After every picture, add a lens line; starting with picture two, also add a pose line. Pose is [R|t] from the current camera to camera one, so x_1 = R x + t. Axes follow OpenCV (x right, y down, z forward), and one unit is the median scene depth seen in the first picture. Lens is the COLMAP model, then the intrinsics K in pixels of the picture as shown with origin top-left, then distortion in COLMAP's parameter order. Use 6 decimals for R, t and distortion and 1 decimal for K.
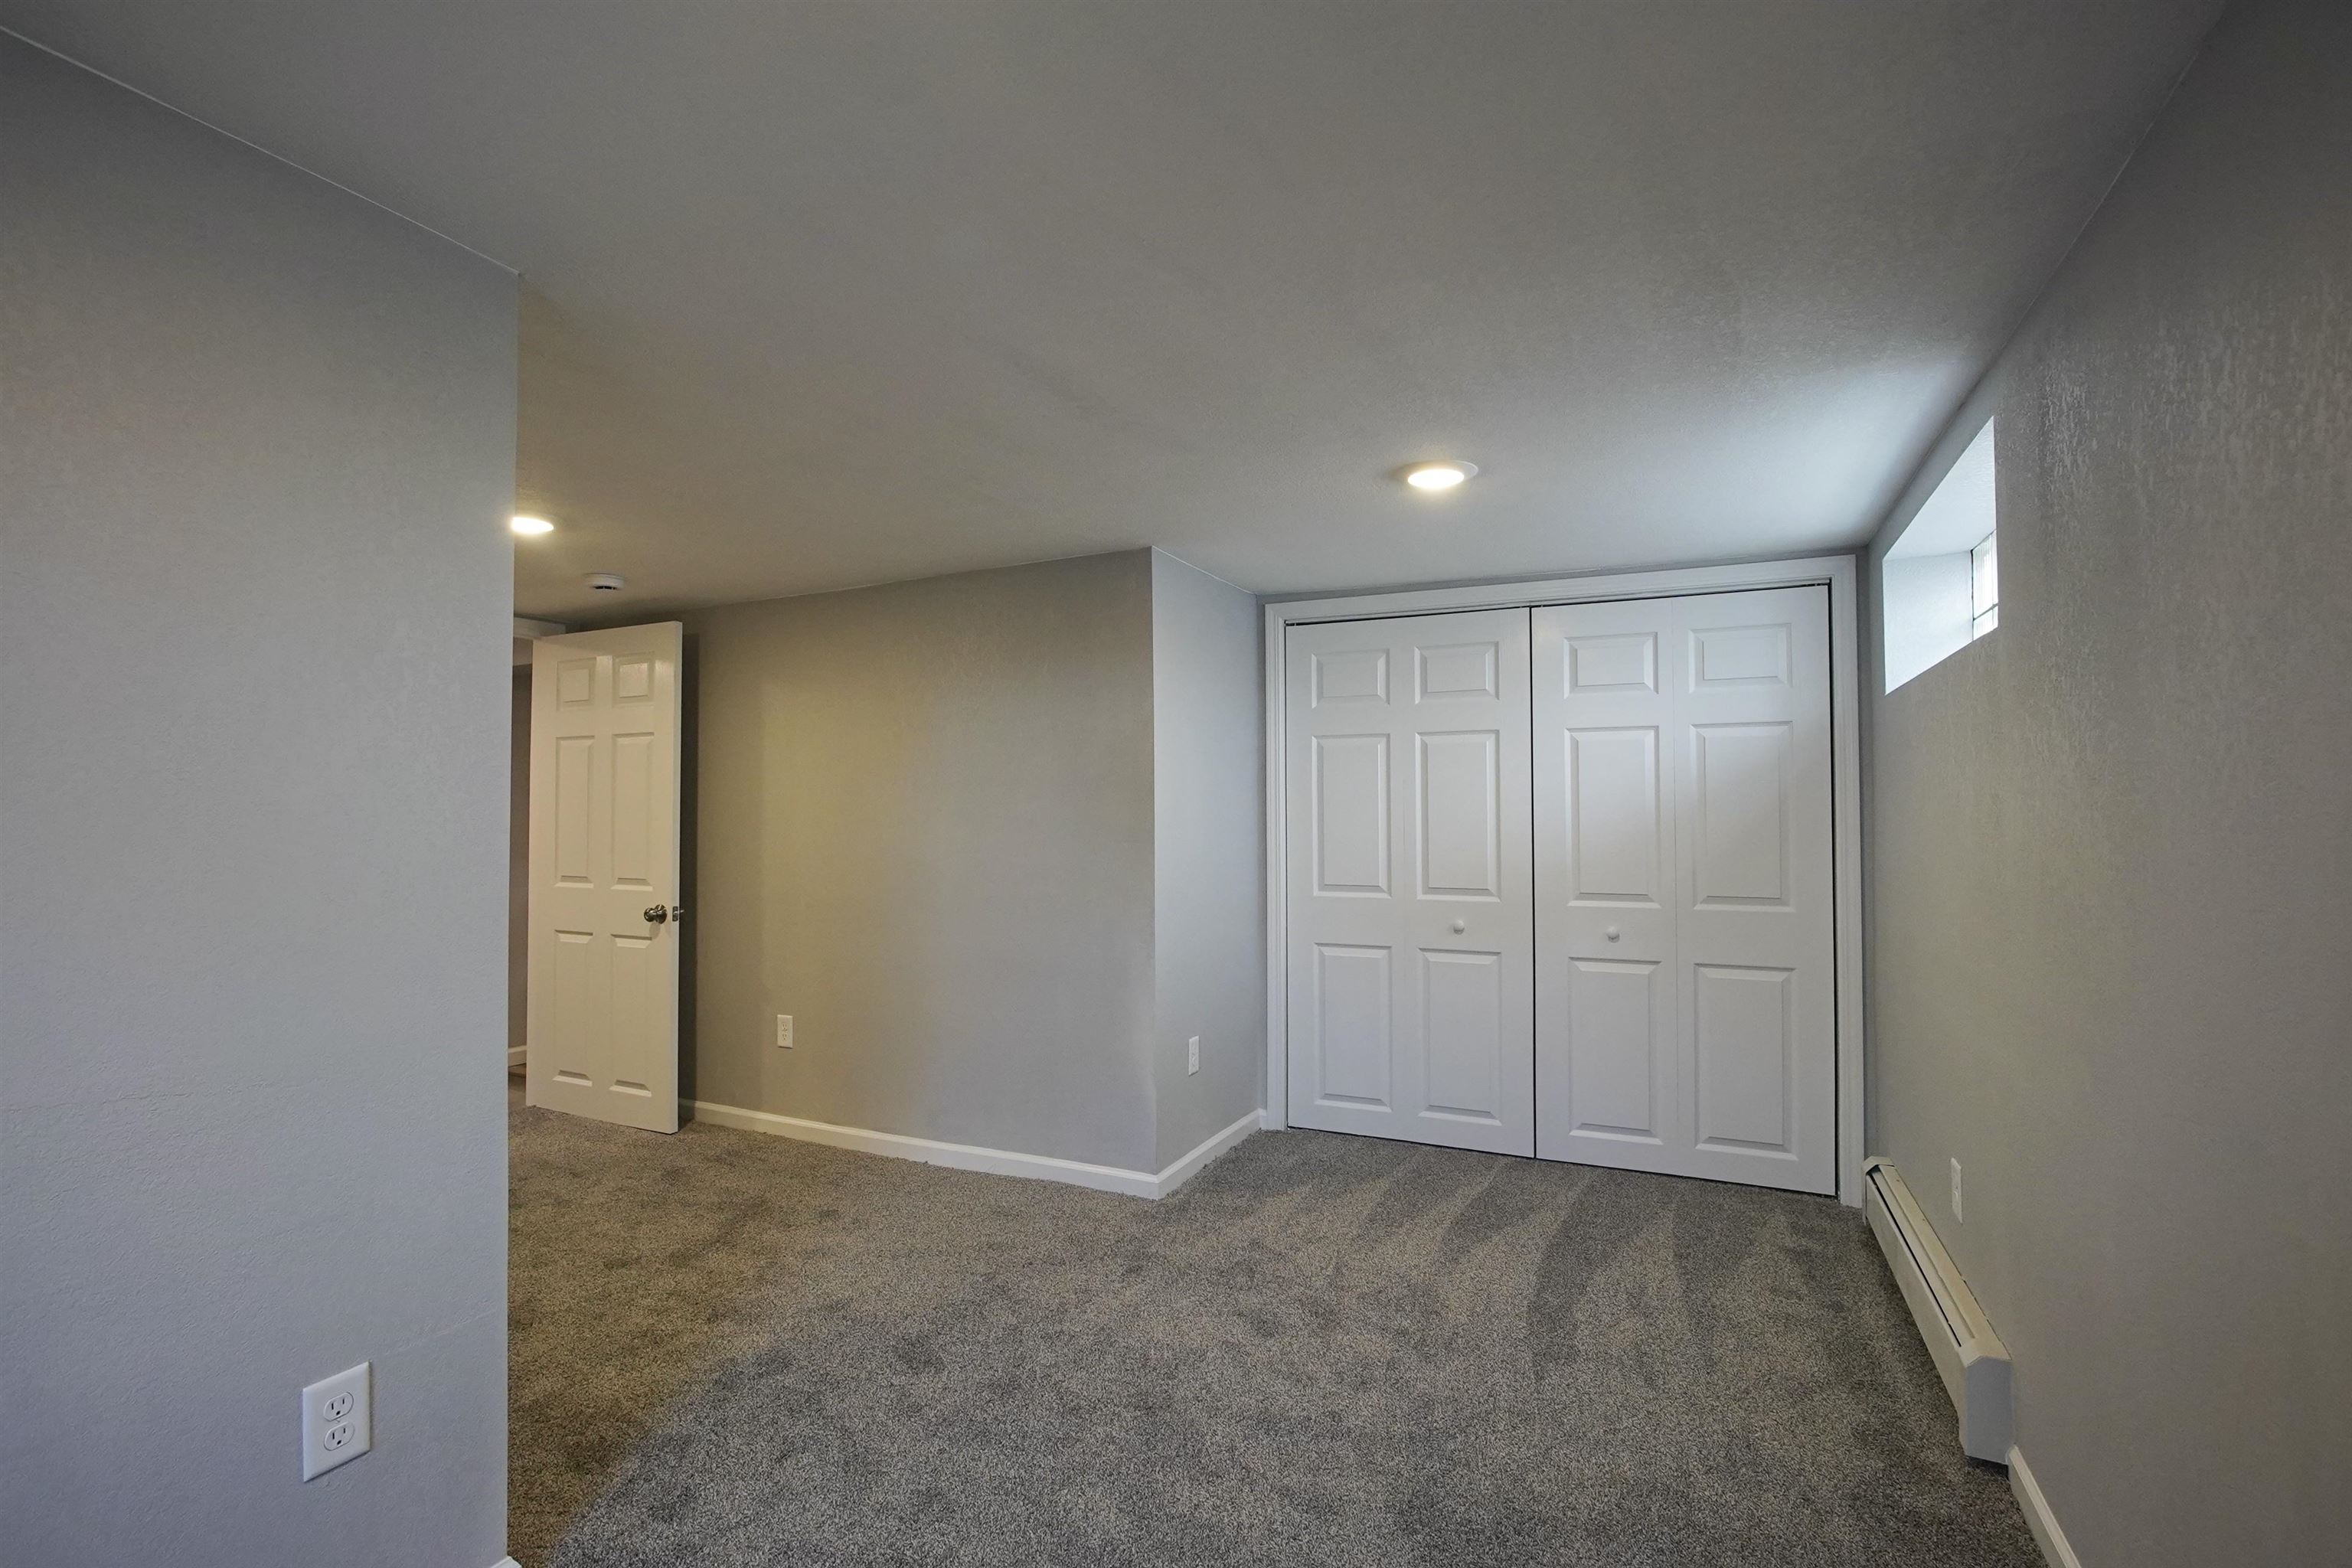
lens RADIAL K [[1080.9, 0, 1174.1], [0, 1080.9, 792.5], [0, 0, 1]] dist [-0.016962, 0.007750]
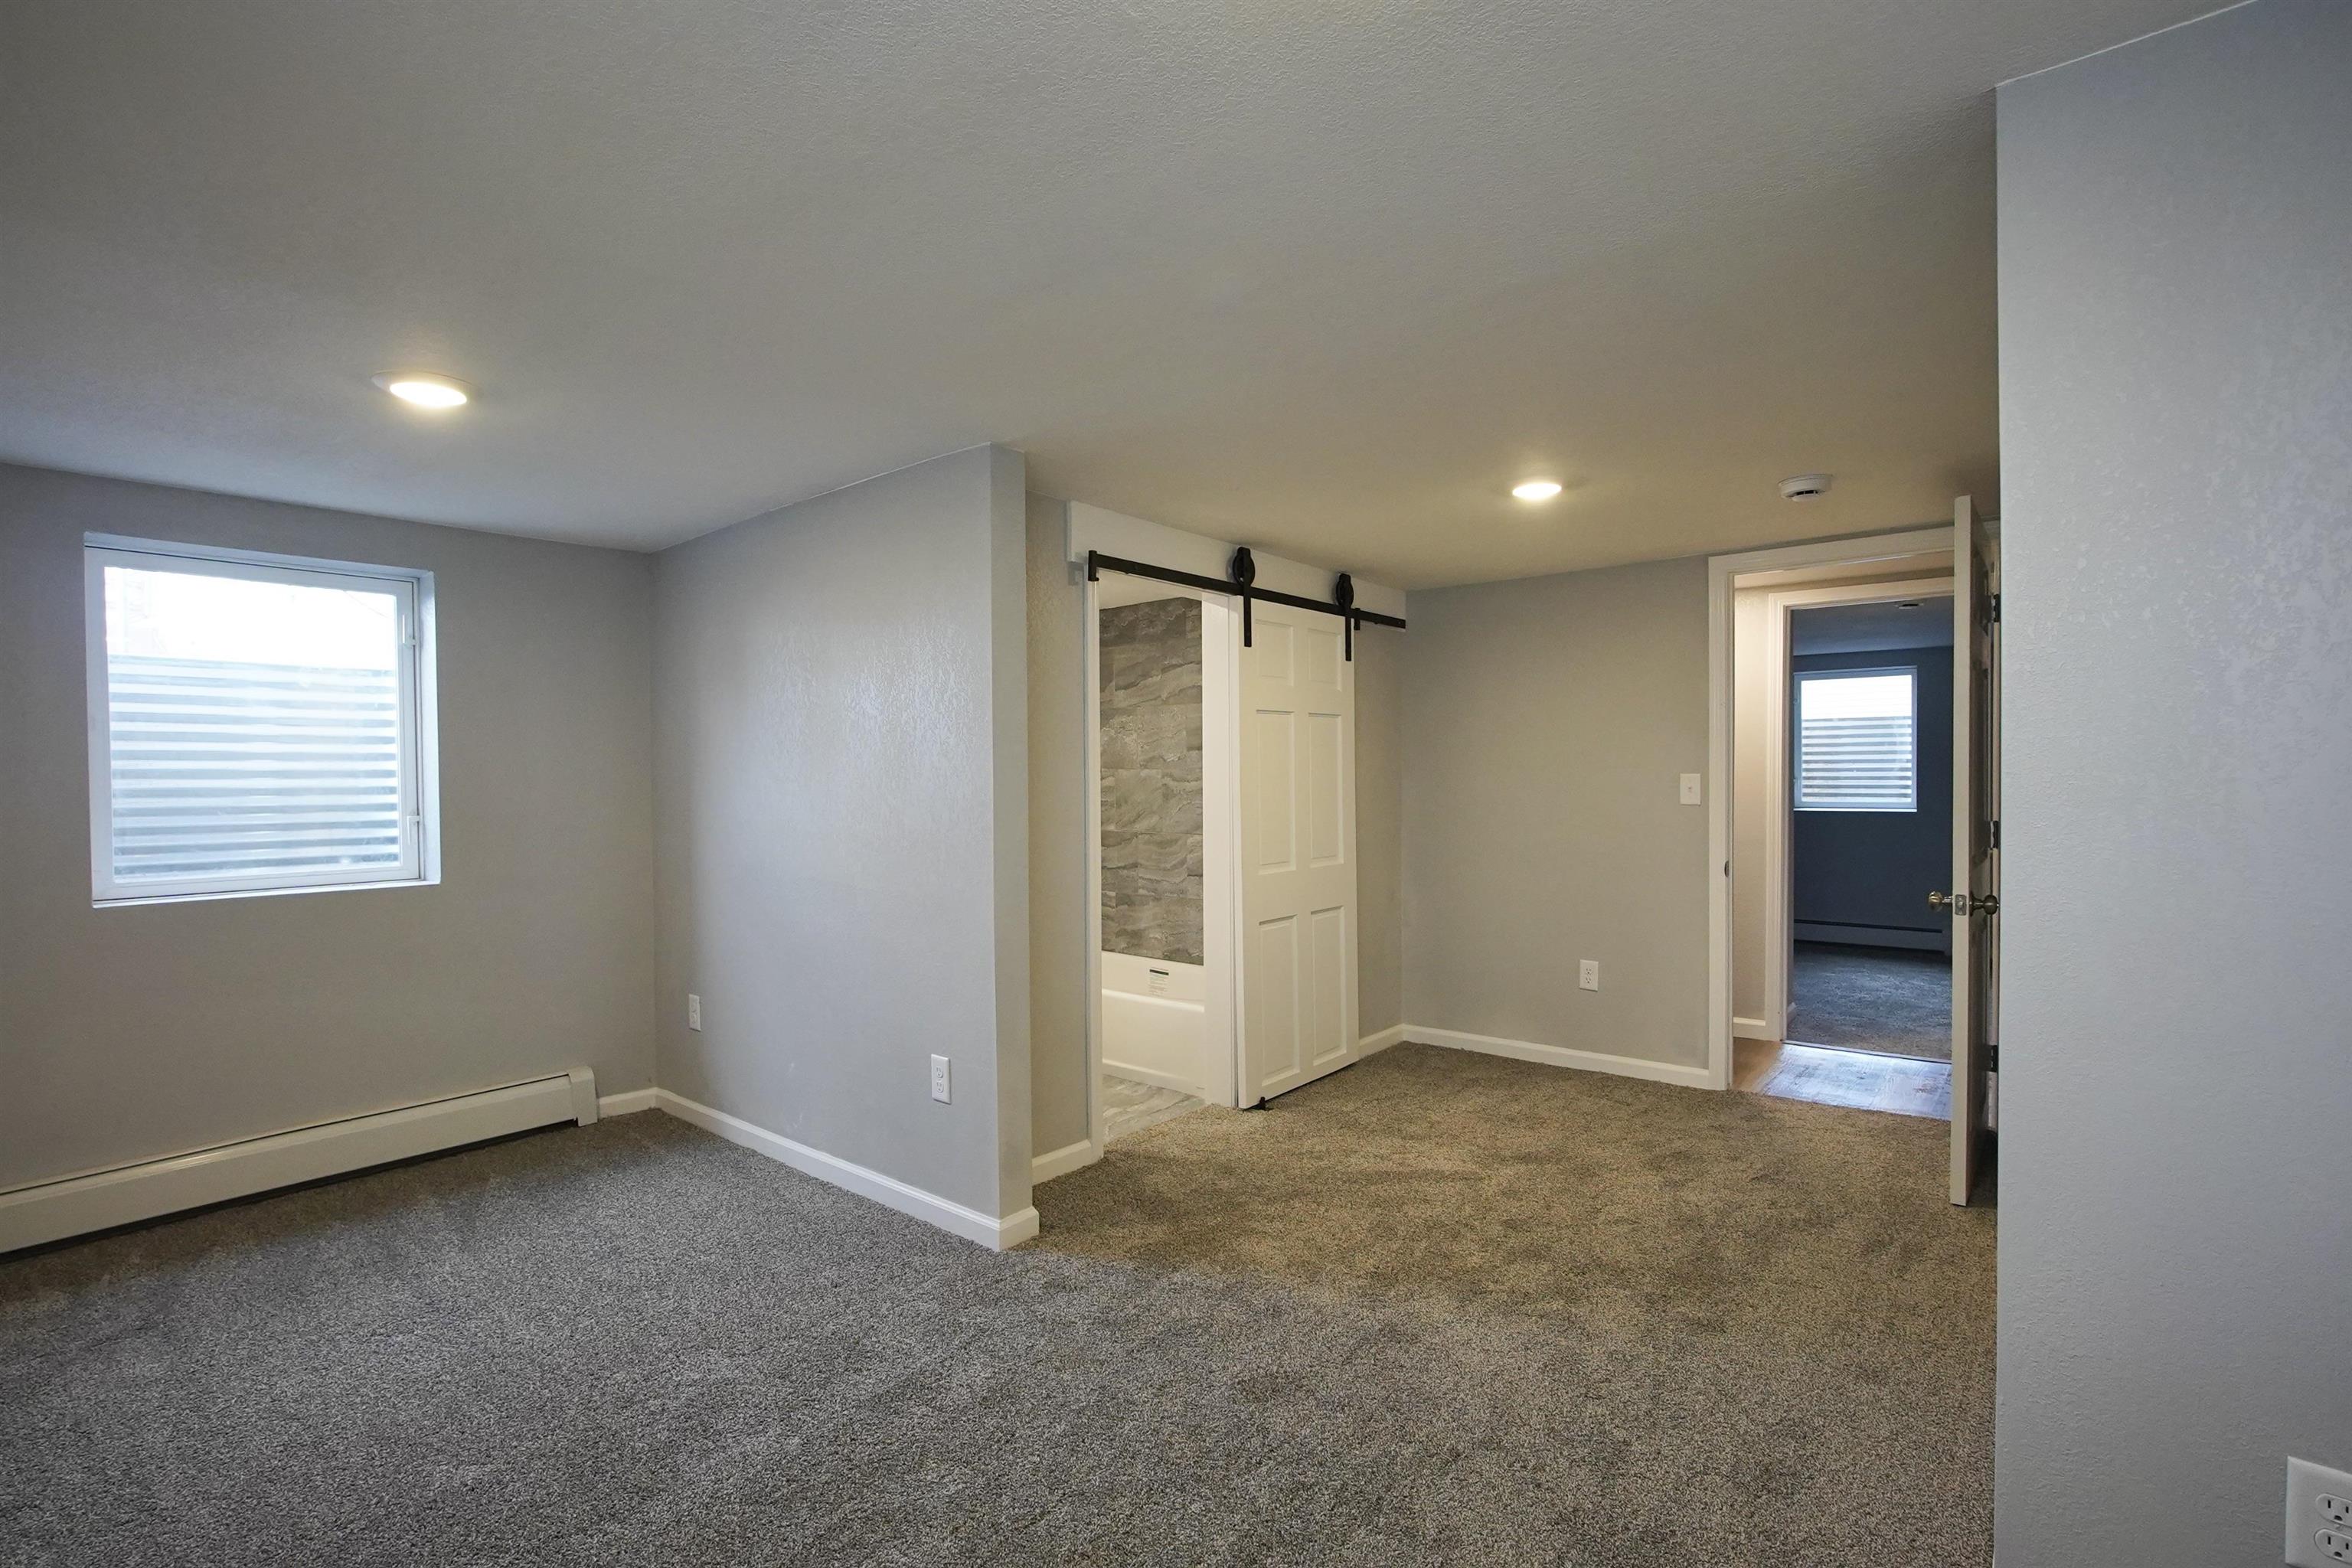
lens RADIAL K [[1080.9, 0, 1174.5], [0, 1080.9, 786.1], [0, 0, 1]] dist [-0.016962, 0.007750]
pose [[-0.260103, 0.010851, -0.965520, 0.478020], [0.030330, 0.999535, 0.003063, 0.020722], [0.965104, -0.028487, -0.260311, 0.894865]]
